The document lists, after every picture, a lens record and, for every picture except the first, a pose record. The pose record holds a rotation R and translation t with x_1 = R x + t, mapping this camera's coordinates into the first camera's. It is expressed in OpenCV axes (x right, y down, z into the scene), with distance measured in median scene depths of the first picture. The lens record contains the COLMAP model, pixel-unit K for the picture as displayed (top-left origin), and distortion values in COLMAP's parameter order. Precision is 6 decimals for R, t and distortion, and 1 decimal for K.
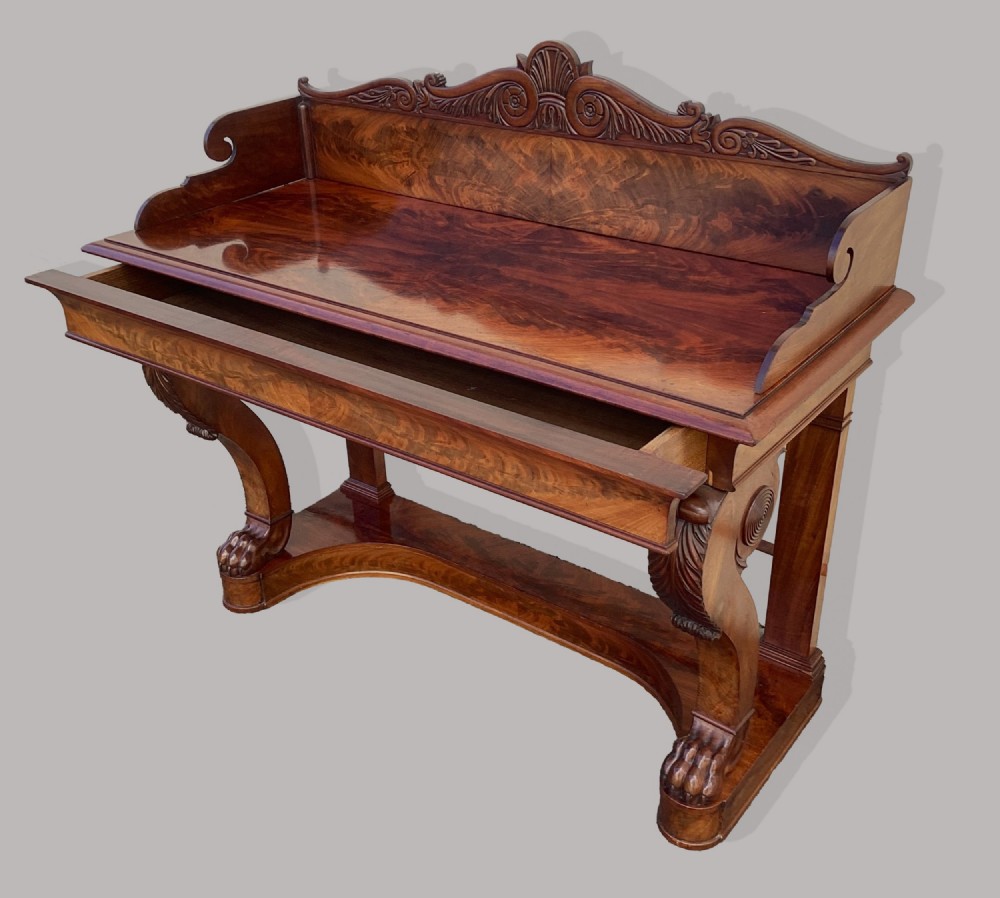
lens RADIAL K [[1092.5, 0, 505.3], [0, 1092.5, 455.6], [0, 0, 1]] dist [0.066657, 0.000000]
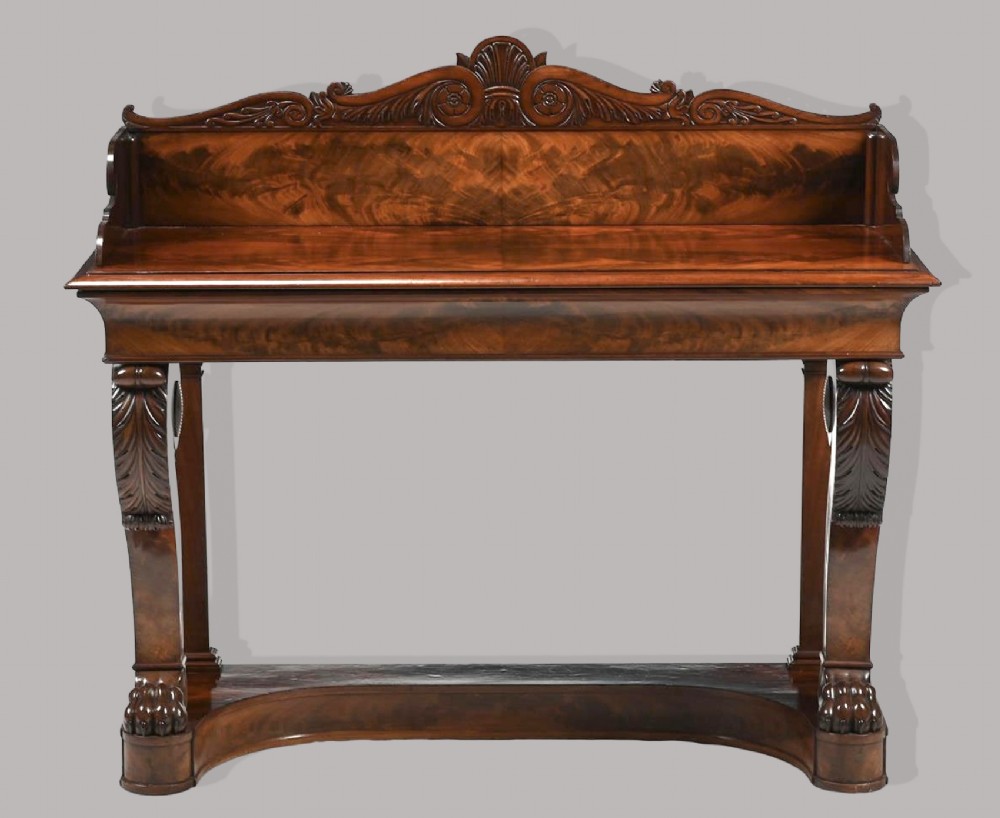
lens RADIAL K [[3671.5, 0, 505.4], [0, 3671.5, 410.6], [0, 0, 1]] dist [0.032908, 0.000000]
pose [[0.795744, -0.093413, 0.598386, -1.860997], [0.277461, 0.934476, -0.223093, 0.634326], [-0.538337, 0.343554, 0.769522, -1.334921]]
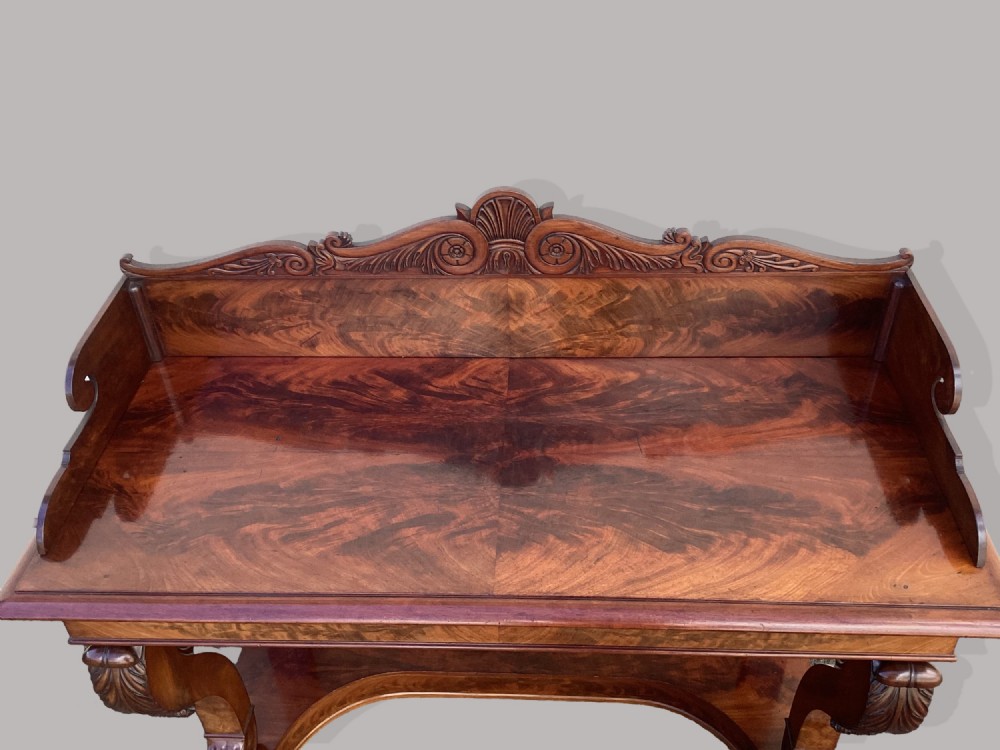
lens RADIAL K [[936.6, 0, 500.4], [0, 936.6, 374.5], [0, 0, 1]] dist [0.068943, 0.000000]
pose [[0.828513, -0.355788, 0.432413, -0.331881], [0.284648, 0.932587, 0.221937, -0.393850], [-0.482226, -0.060792, 0.873935, 0.315921]]
